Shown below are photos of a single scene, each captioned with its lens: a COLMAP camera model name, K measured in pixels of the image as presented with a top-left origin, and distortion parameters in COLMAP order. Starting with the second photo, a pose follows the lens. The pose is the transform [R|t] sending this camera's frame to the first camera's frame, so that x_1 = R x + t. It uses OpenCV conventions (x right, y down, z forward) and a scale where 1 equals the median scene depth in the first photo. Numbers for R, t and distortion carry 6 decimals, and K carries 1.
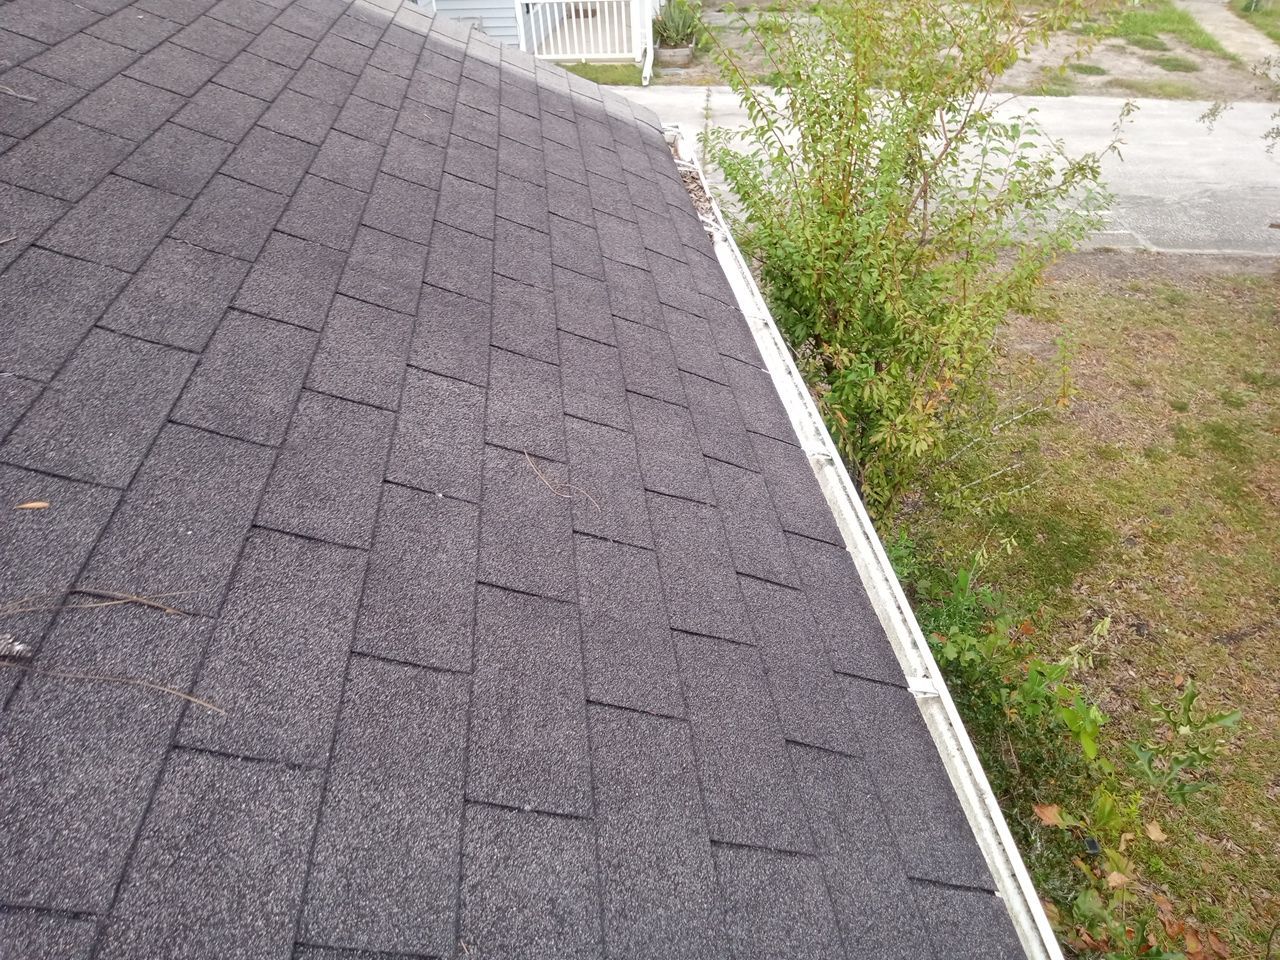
lens RADIAL K [[949.6, 0, 638.4], [0, 949.6, 473.3], [0, 0, 1]] dist [0.015185, -0.014708]
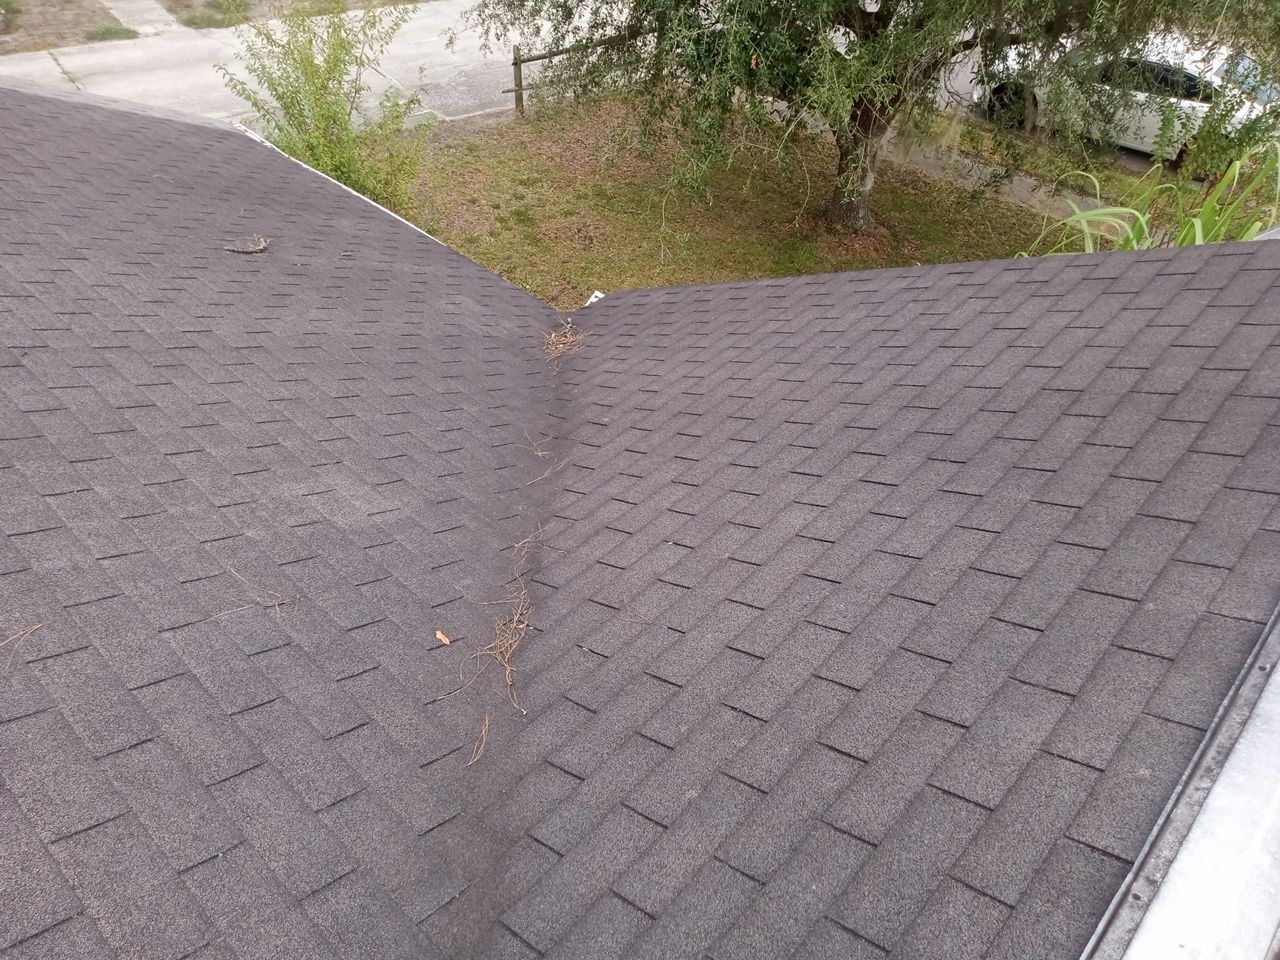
lens RADIAL K [[949.6, 0, 636.7], [0, 949.6, 470.2], [0, 0, 1]] dist [0.015185, -0.014708]
pose [[0.757038, -0.400730, 0.516051, -0.274797], [0.340787, 0.916060, 0.211421, 0.073208], [-0.557456, 0.015810, 0.830056, -0.484833]]
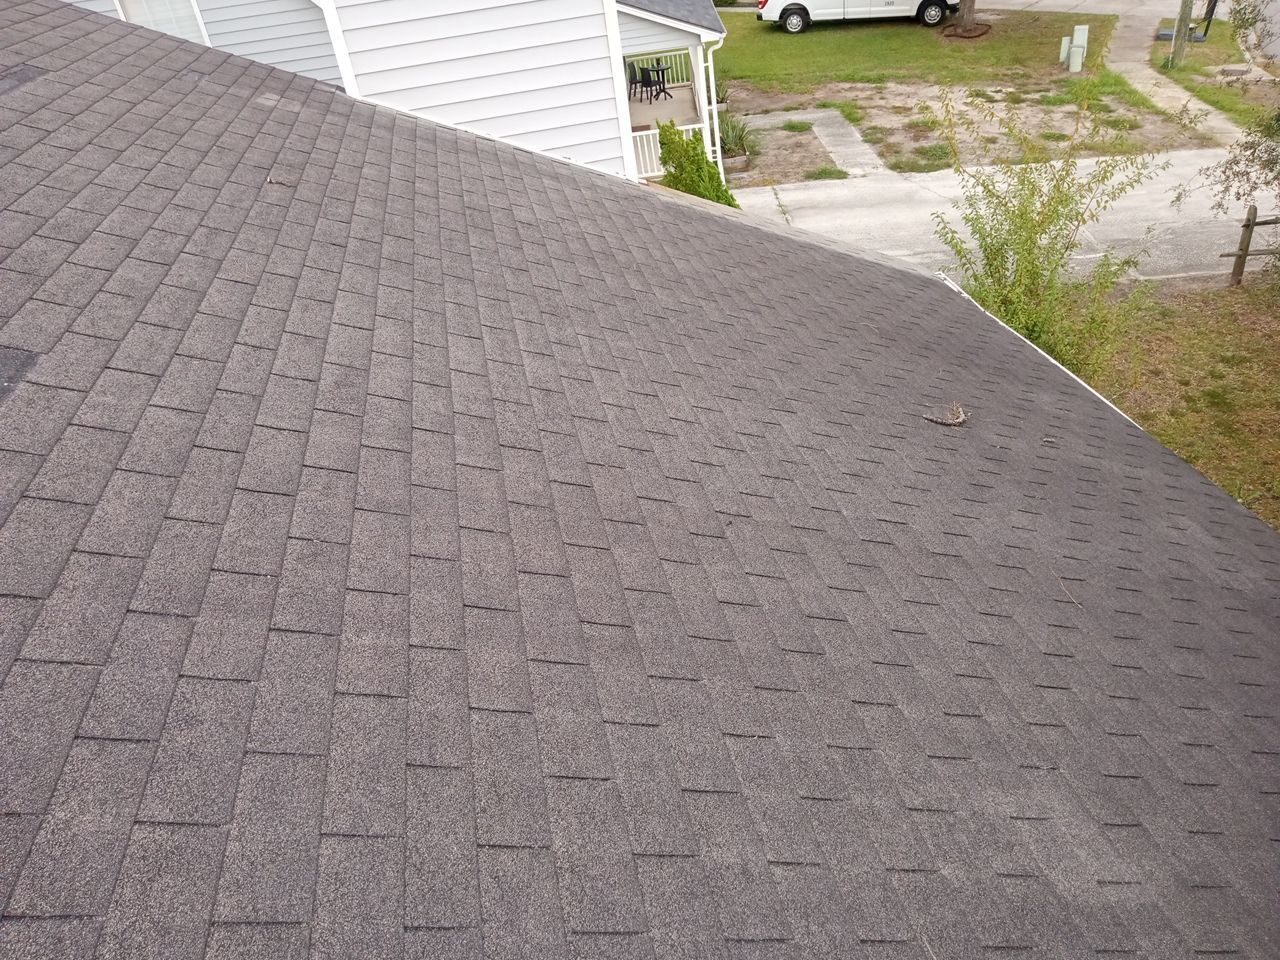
lens RADIAL K [[949.6, 0, 643.8], [0, 949.6, 476.0], [0, 0, 1]] dist [0.015185, -0.014708]
pose [[0.991648, -0.125291, 0.030599, -0.282903], [0.126613, 0.990887, -0.045960, 0.030627], [-0.024562, 0.049450, 0.998475, -0.397591]]
